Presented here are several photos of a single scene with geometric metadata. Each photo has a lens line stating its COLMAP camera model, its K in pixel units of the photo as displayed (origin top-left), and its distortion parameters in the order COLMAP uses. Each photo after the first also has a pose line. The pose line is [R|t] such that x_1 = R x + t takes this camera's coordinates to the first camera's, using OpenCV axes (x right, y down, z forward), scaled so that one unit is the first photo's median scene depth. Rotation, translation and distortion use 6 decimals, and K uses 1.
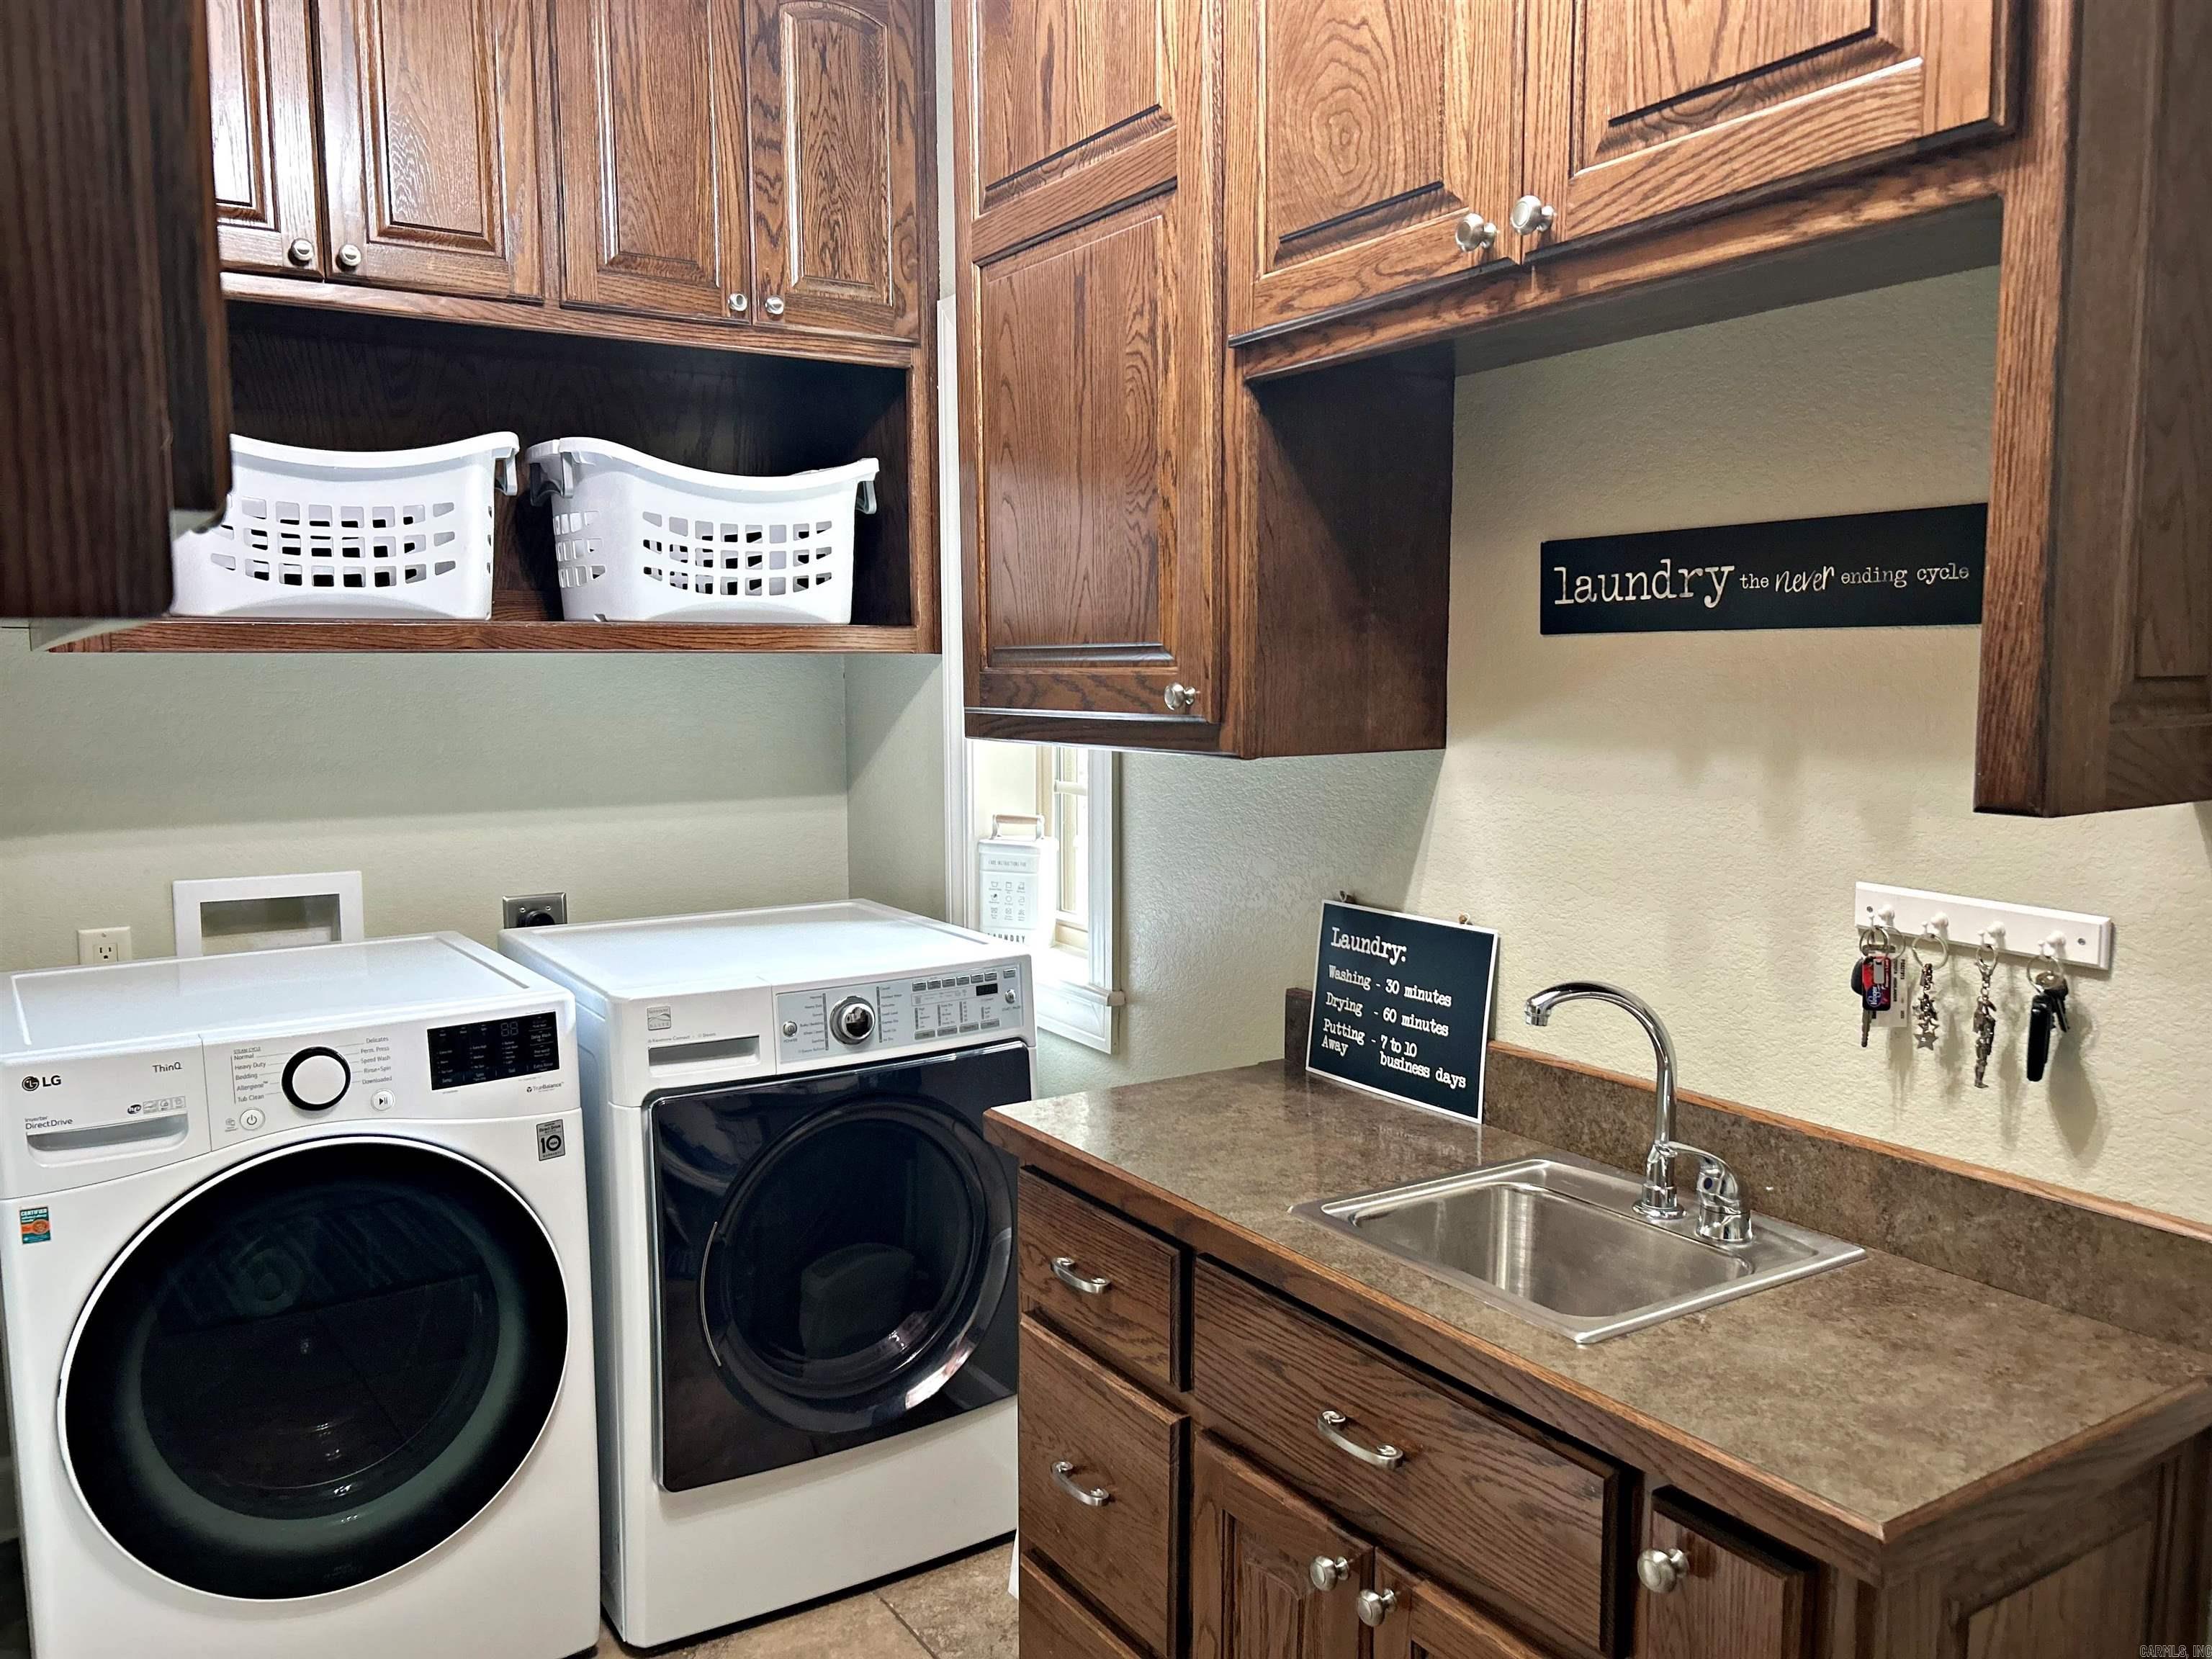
lens RADIAL K [[1660.0, 0, 1128.0], [0, 1660.0, 831.5], [0, 0, 1]] dist [0.071767, -0.081152]
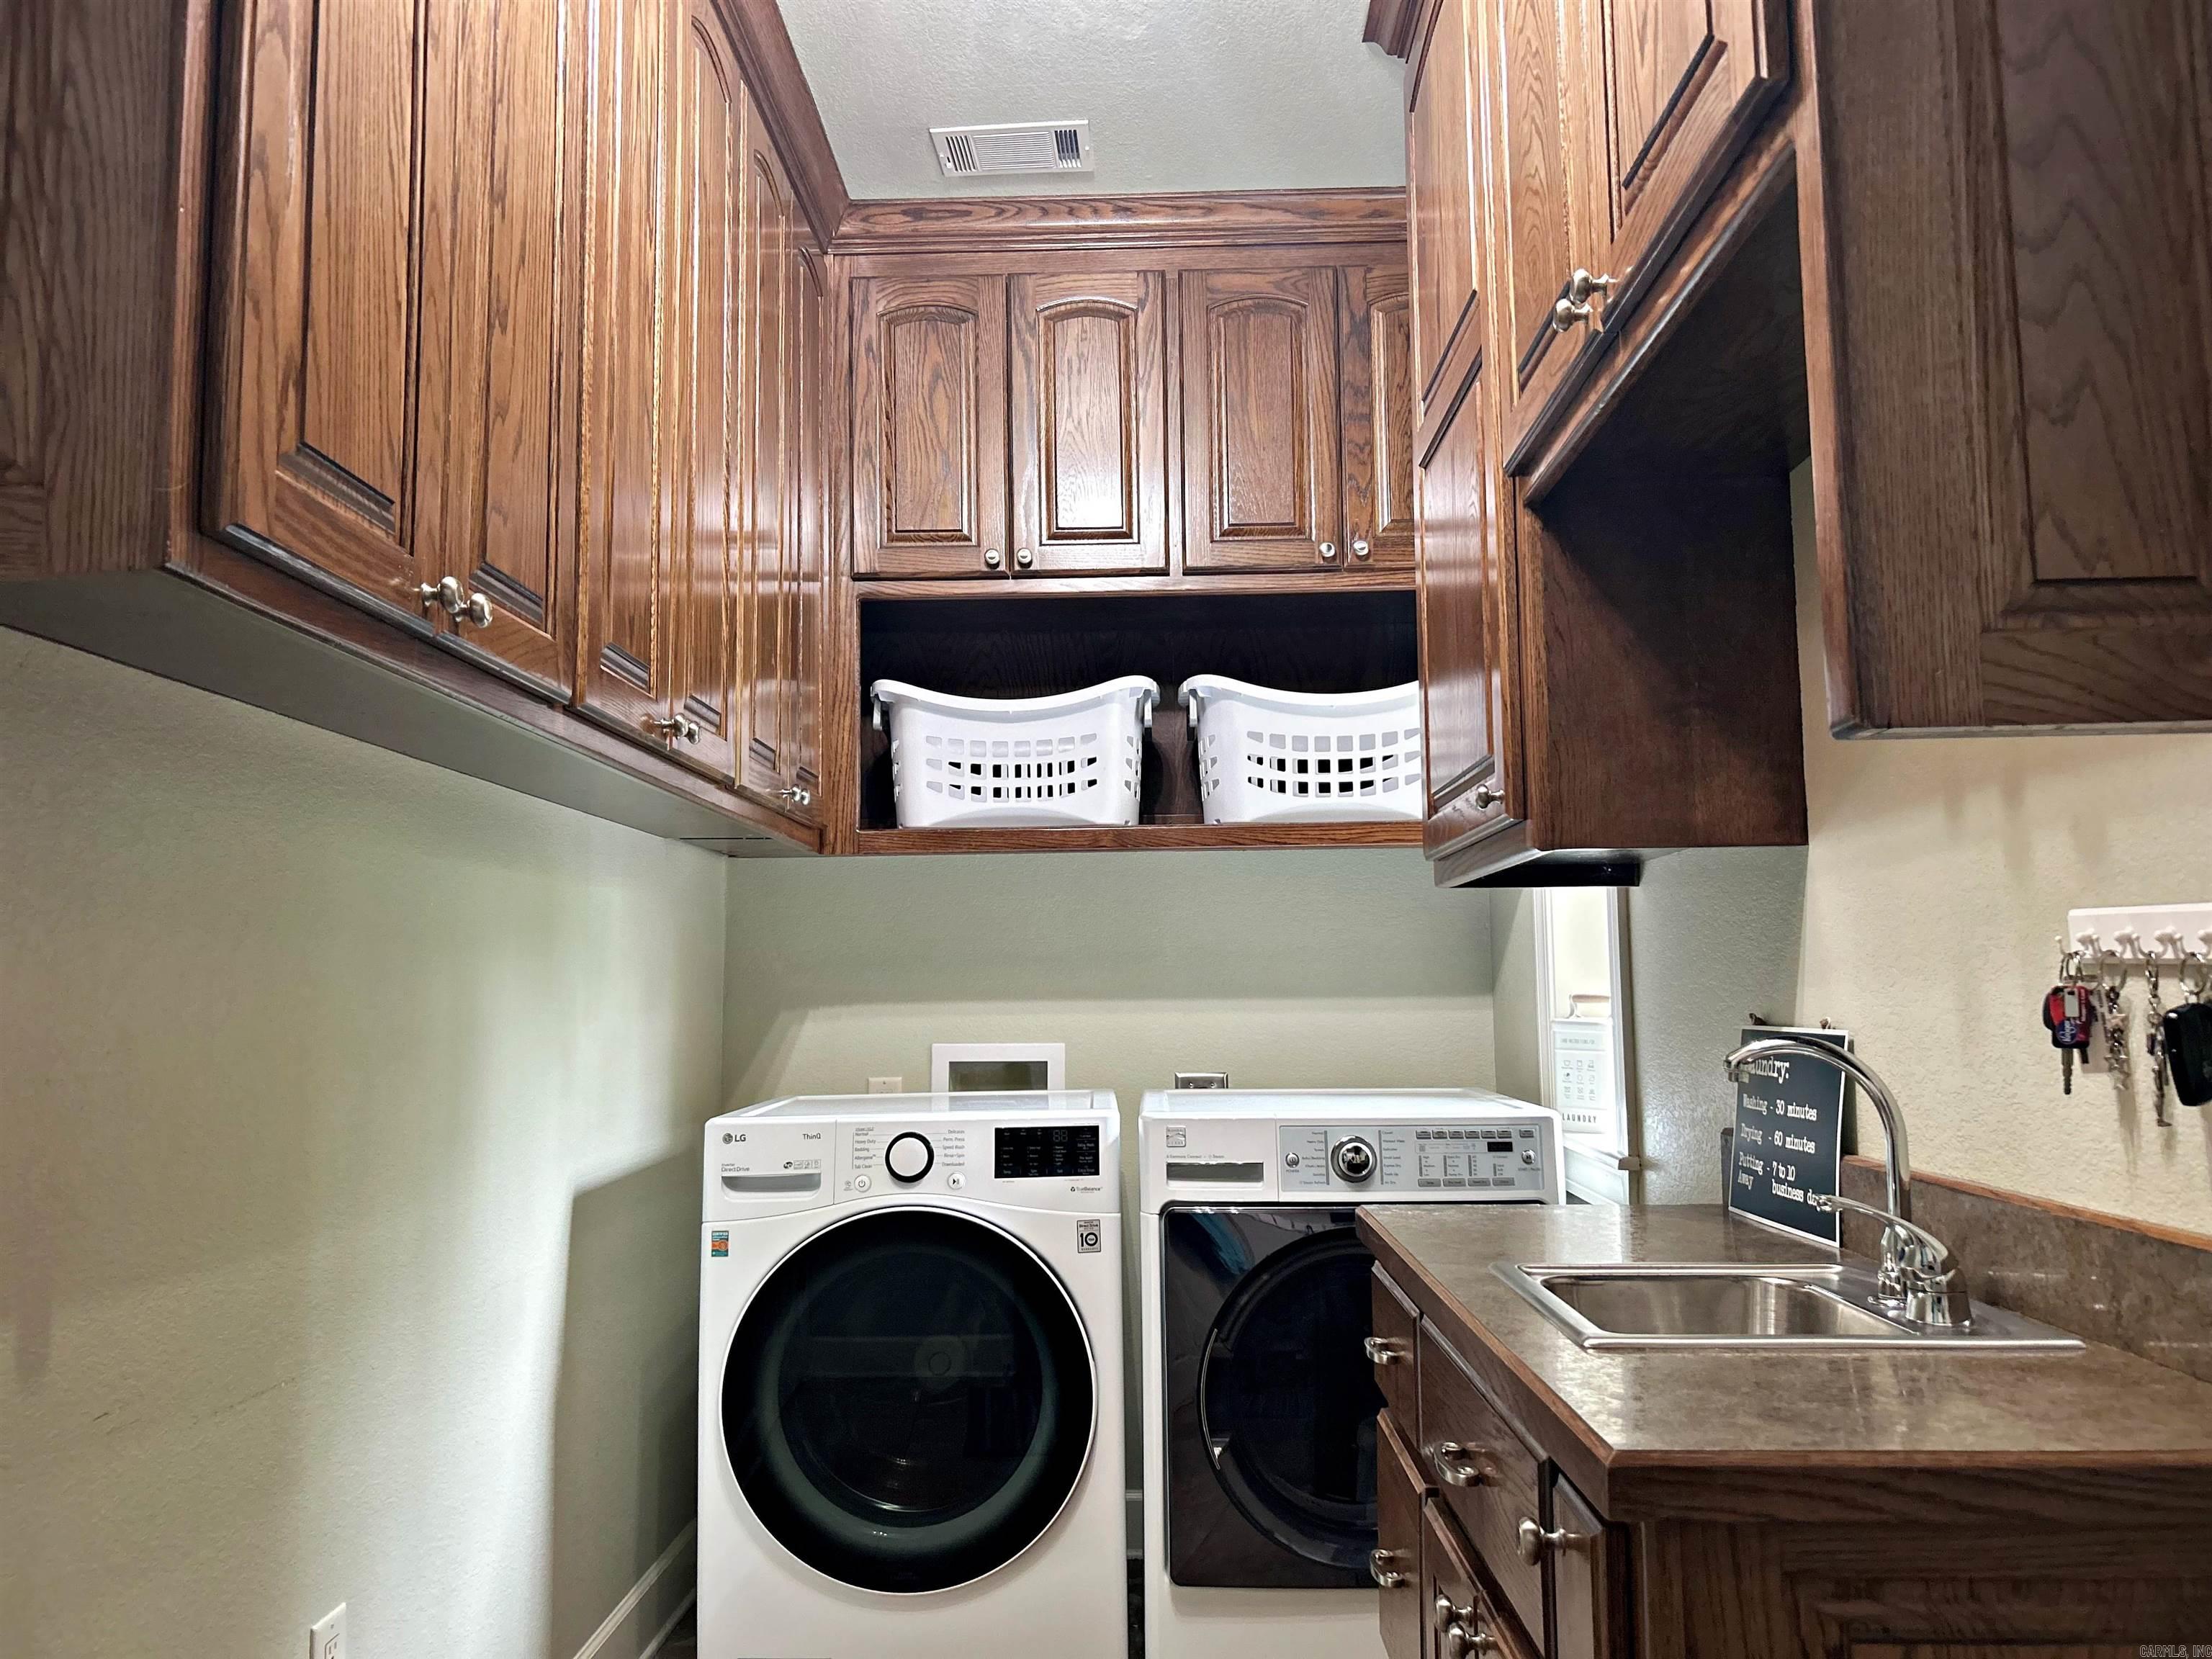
lens RADIAL K [[1660.0, 0, 1102.7], [0, 1660.0, 826.4], [0, 0, 1]] dist [0.071767, -0.081152]
pose [[0.827689, -0.063839, -0.557544, 0.329837], [-0.044933, 0.982780, -0.179233, 0.108218], [0.559385, 0.173401, 0.810568, 0.004971]]
